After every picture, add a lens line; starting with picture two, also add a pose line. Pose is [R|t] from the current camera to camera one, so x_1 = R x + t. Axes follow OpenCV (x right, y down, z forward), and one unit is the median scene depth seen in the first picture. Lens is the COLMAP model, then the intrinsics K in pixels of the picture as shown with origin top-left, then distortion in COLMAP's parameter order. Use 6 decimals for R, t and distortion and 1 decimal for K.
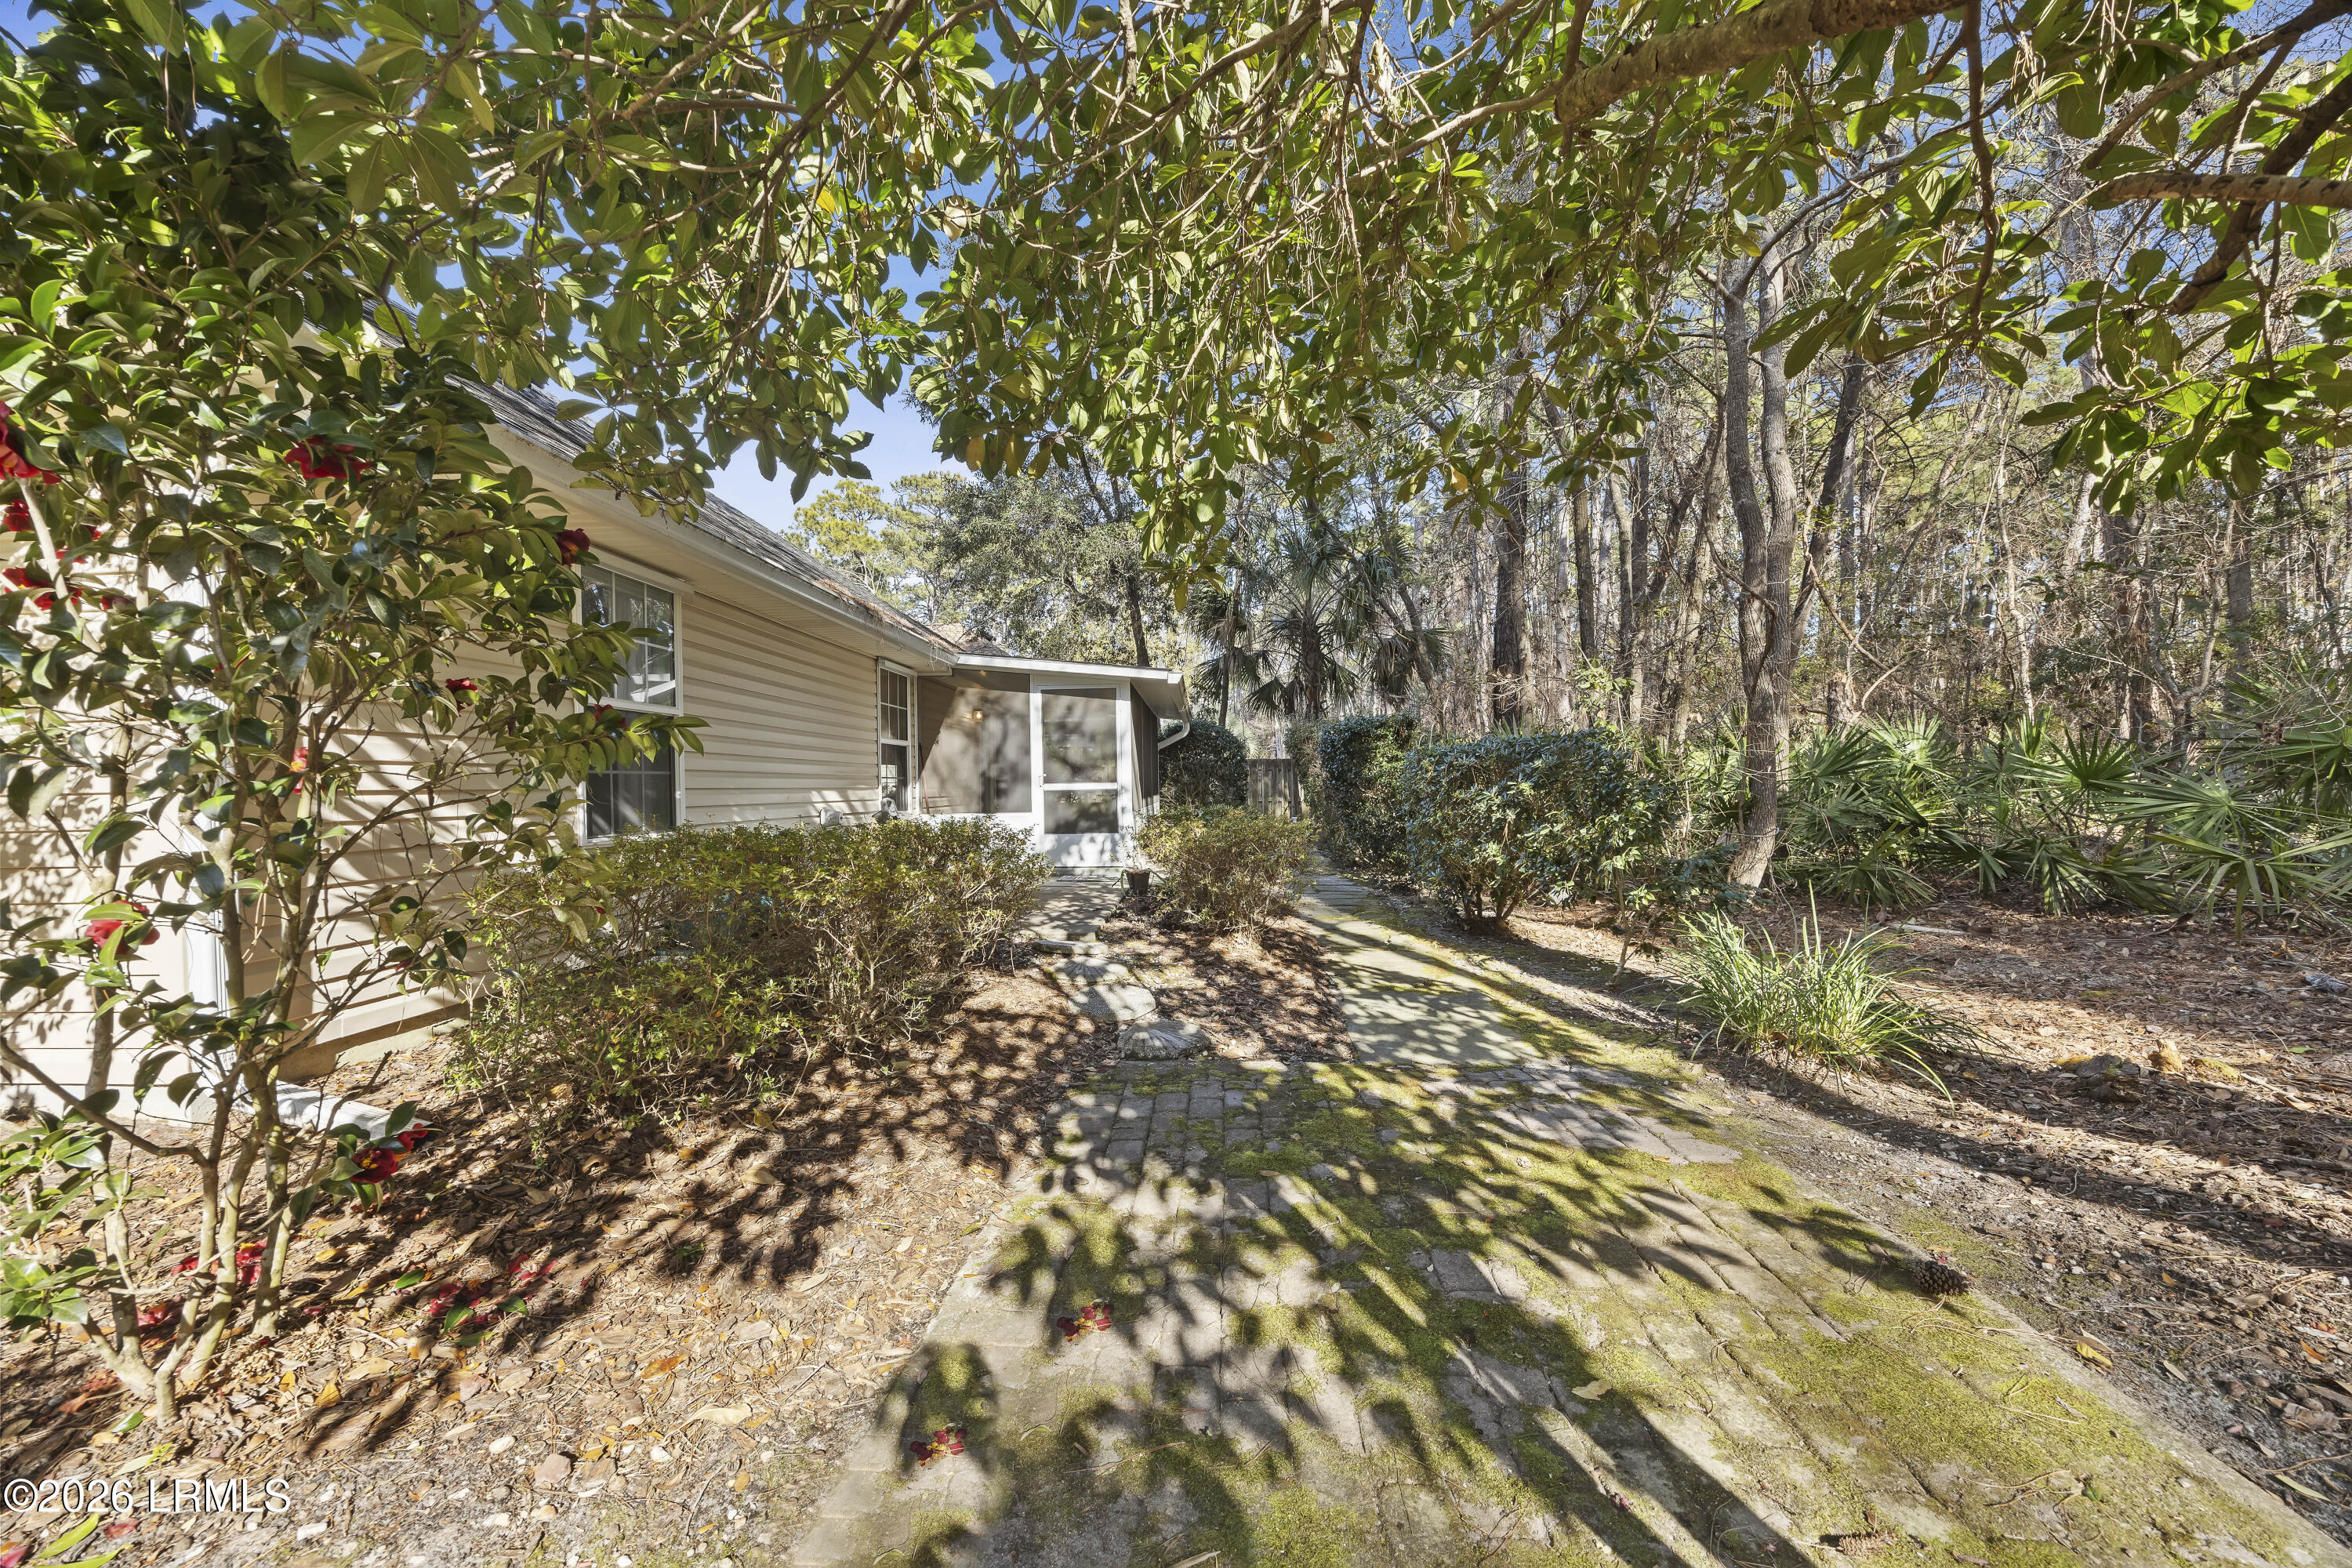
lens RADIAL K [[919.4, 0, 1181.8], [0, 919.4, 782.0], [0, 0, 1]] dist [-0.018065, -0.000201]
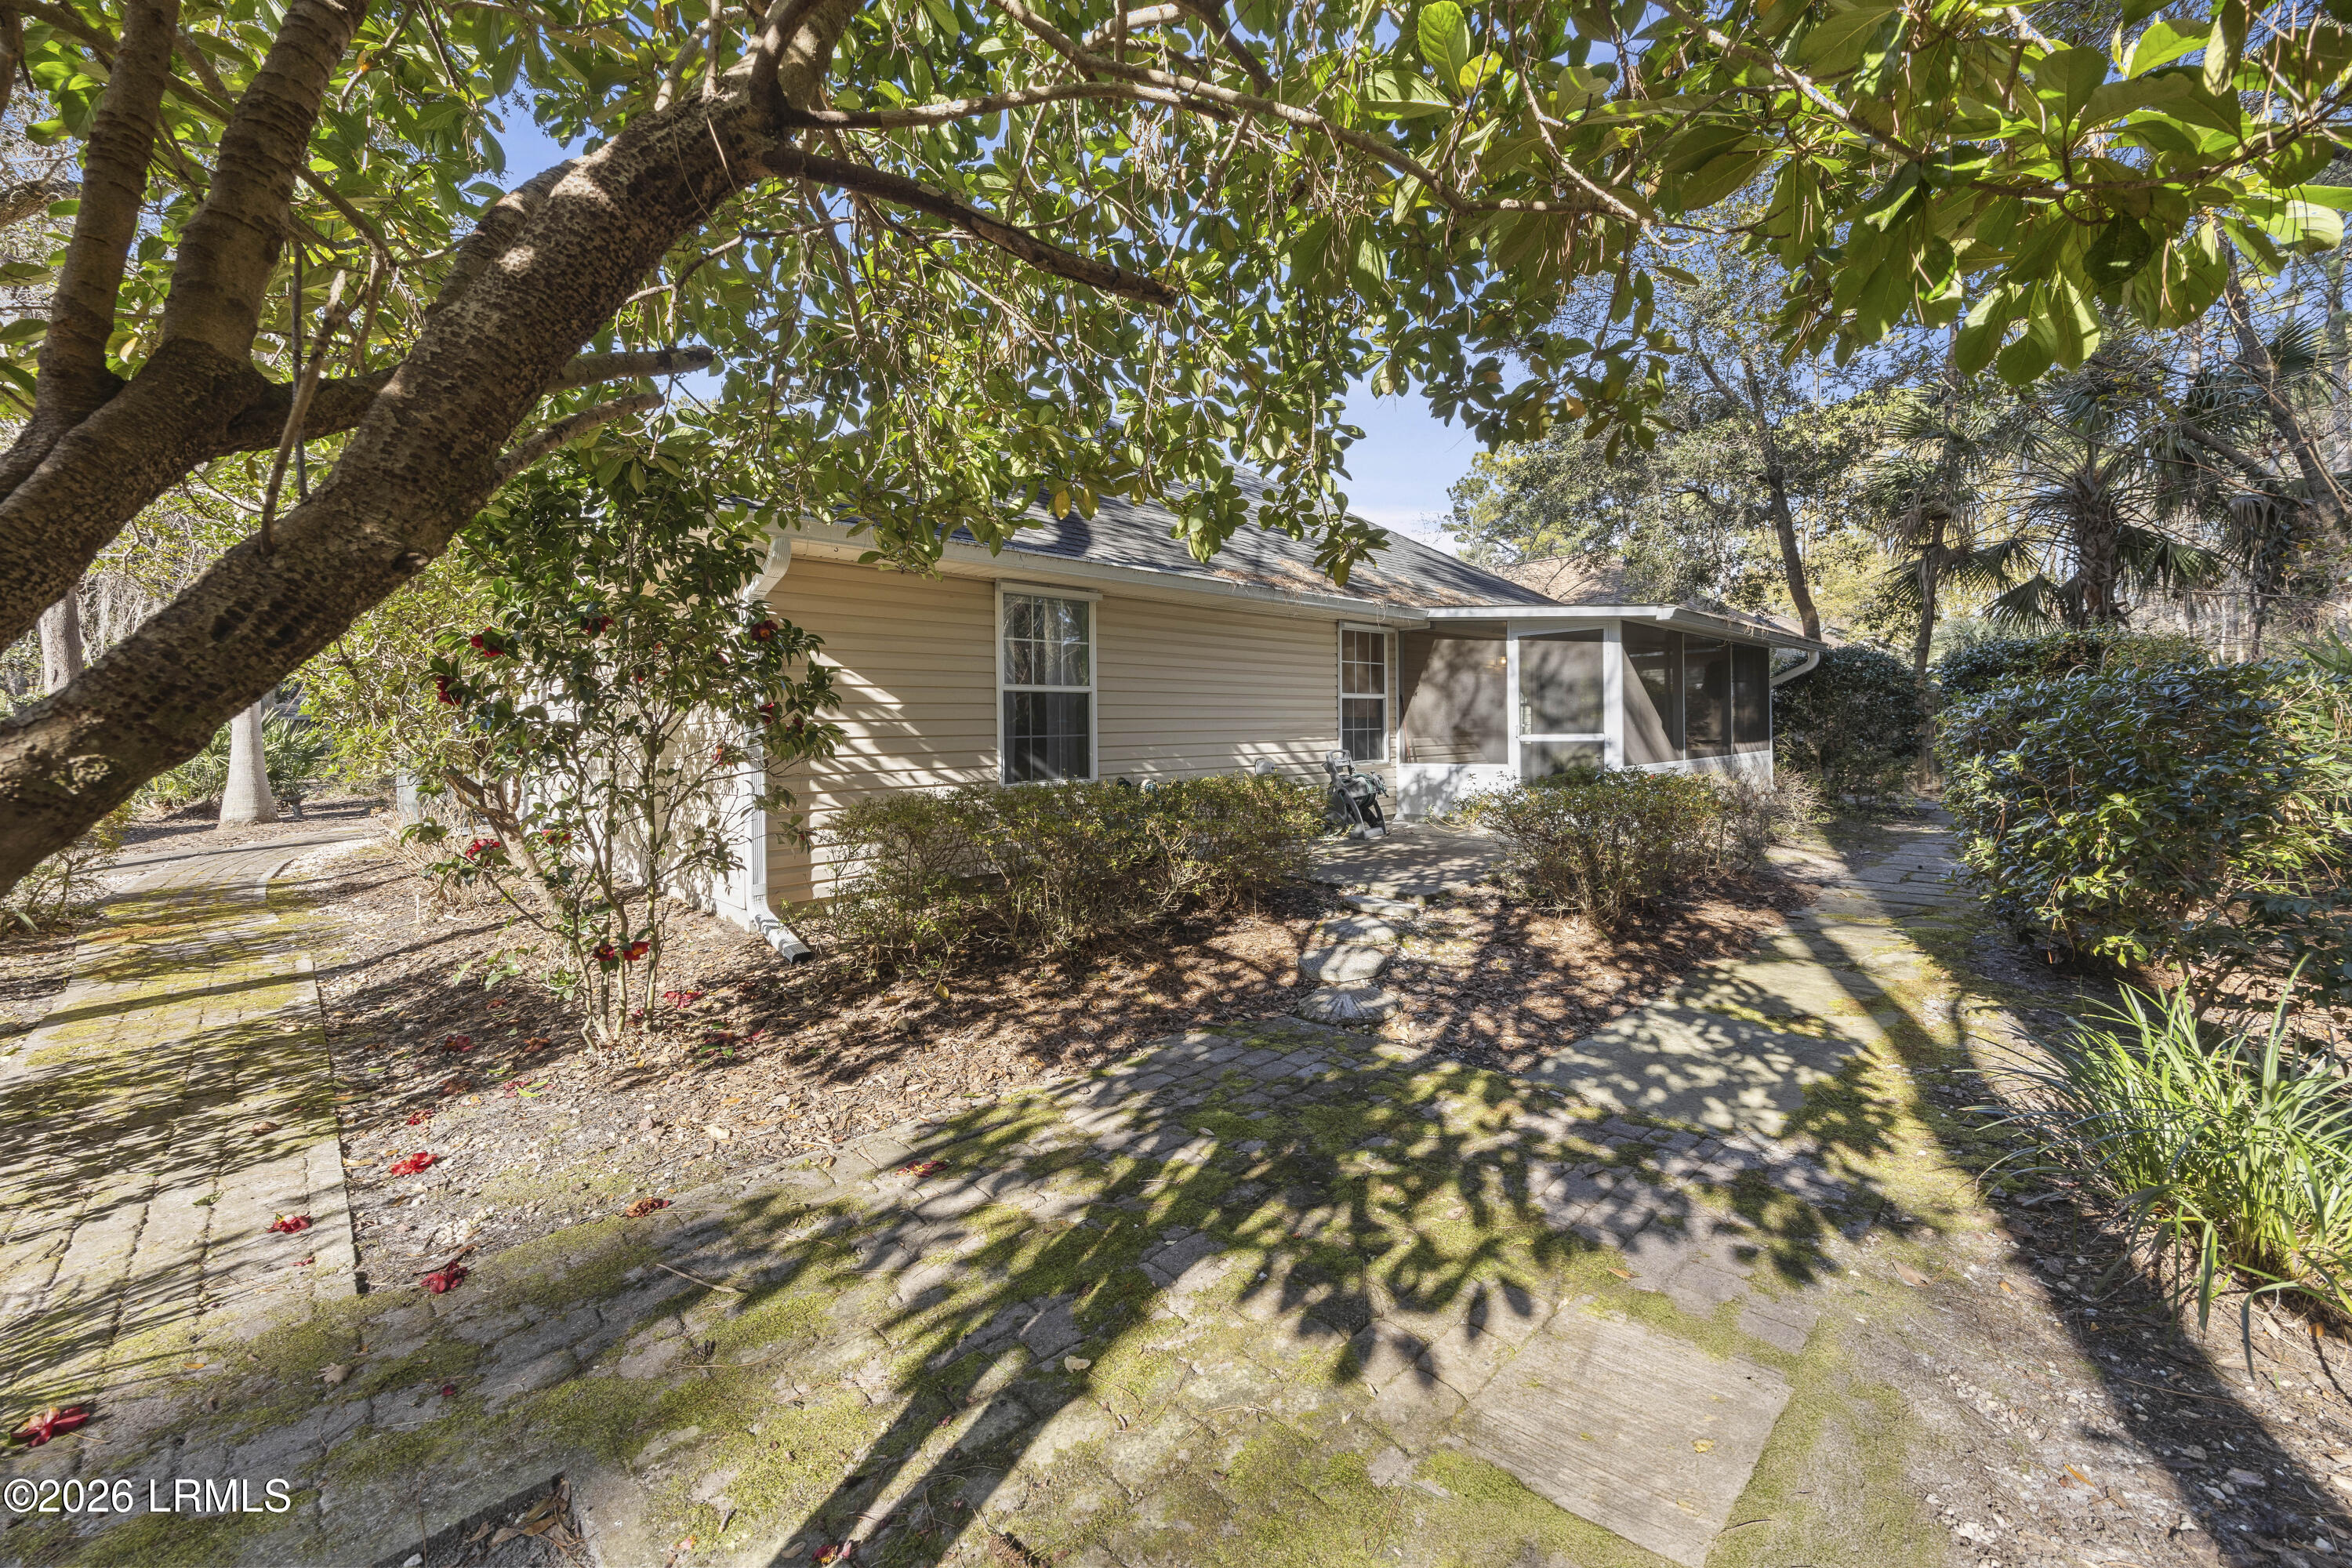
lens RADIAL K [[919.4, 0, 1183.8], [0, 919.4, 777.4], [0, 0, 1]] dist [-0.018065, -0.000201]
pose [[0.727743, 0.046592, -0.684266, 0.827868], [0.004189, 0.997369, 0.072366, -0.083460], [0.685837, -0.055530, 0.725633, 0.206021]]
